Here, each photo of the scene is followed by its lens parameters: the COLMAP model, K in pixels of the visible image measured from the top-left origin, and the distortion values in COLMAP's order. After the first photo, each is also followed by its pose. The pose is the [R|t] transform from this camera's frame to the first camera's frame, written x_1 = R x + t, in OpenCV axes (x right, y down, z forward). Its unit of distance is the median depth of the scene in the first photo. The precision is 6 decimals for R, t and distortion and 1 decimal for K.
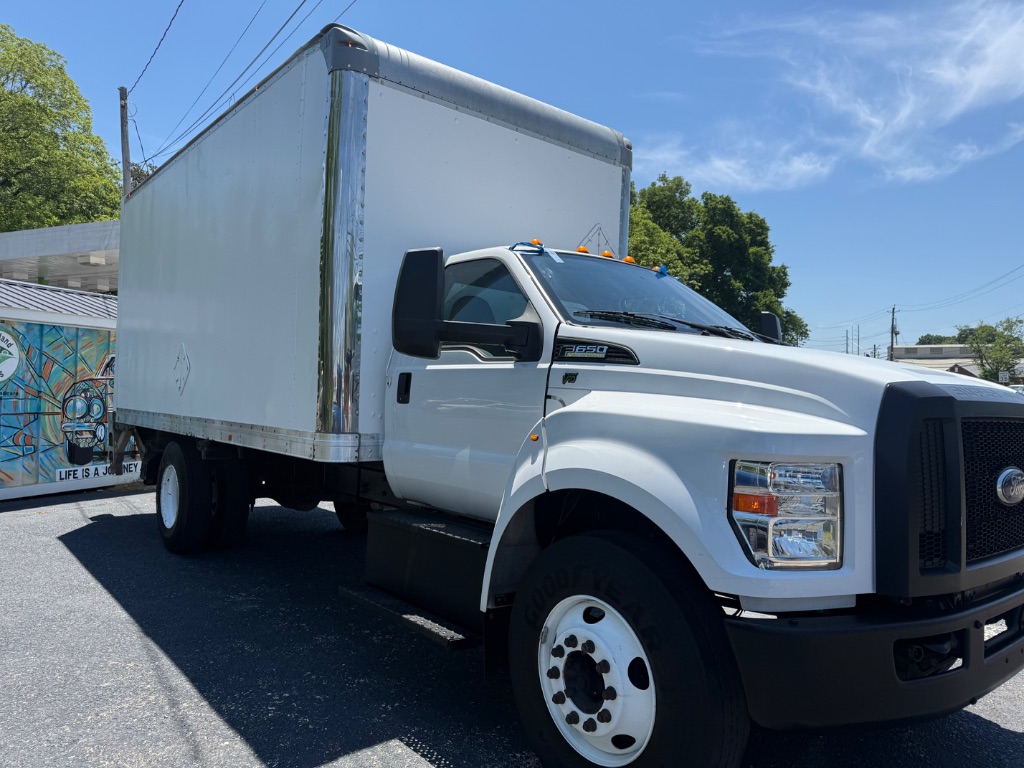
lens RADIAL K [[759.0, 0, 548.0], [0, 759.0, 383.9], [0, 0, 1]] dist [0.164636, -0.187942]
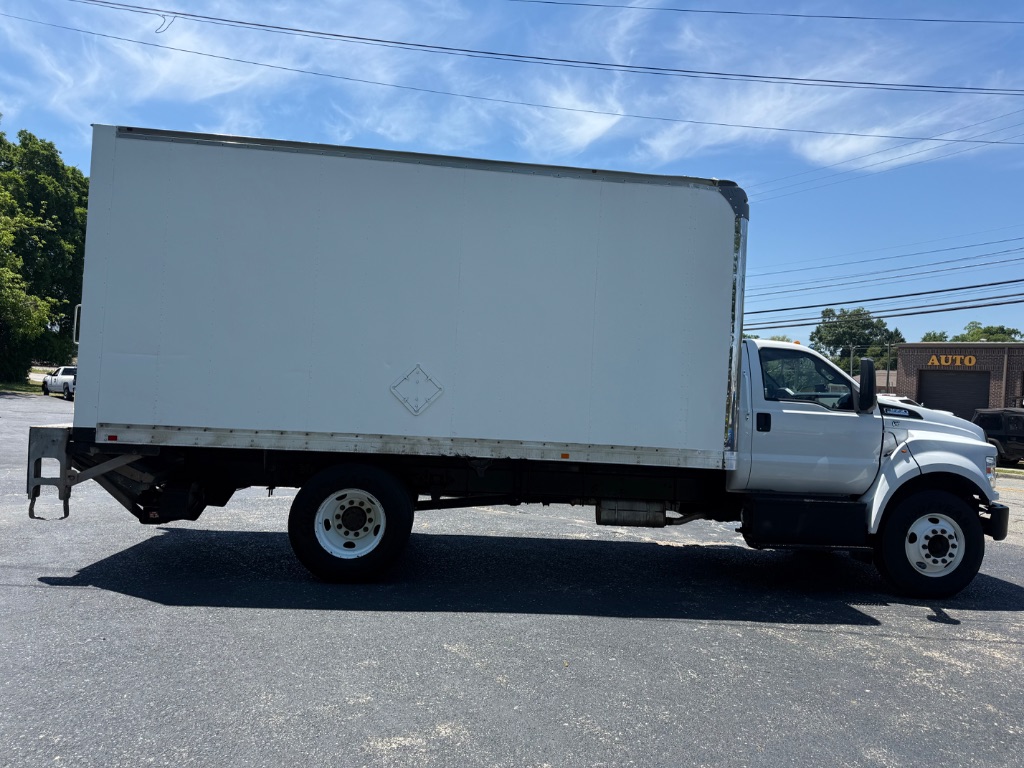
lens RADIAL K [[772.4, 0, 502.7], [0, 772.4, 384.4], [0, 0, 1]] dist [0.004481, -0.006869]
pose [[0.507306, 0.018735, 0.861562, -0.266365], [-0.059093, 0.998167, 0.013089, -0.008890], [-0.859737, -0.057553, 0.507483, 0.089465]]
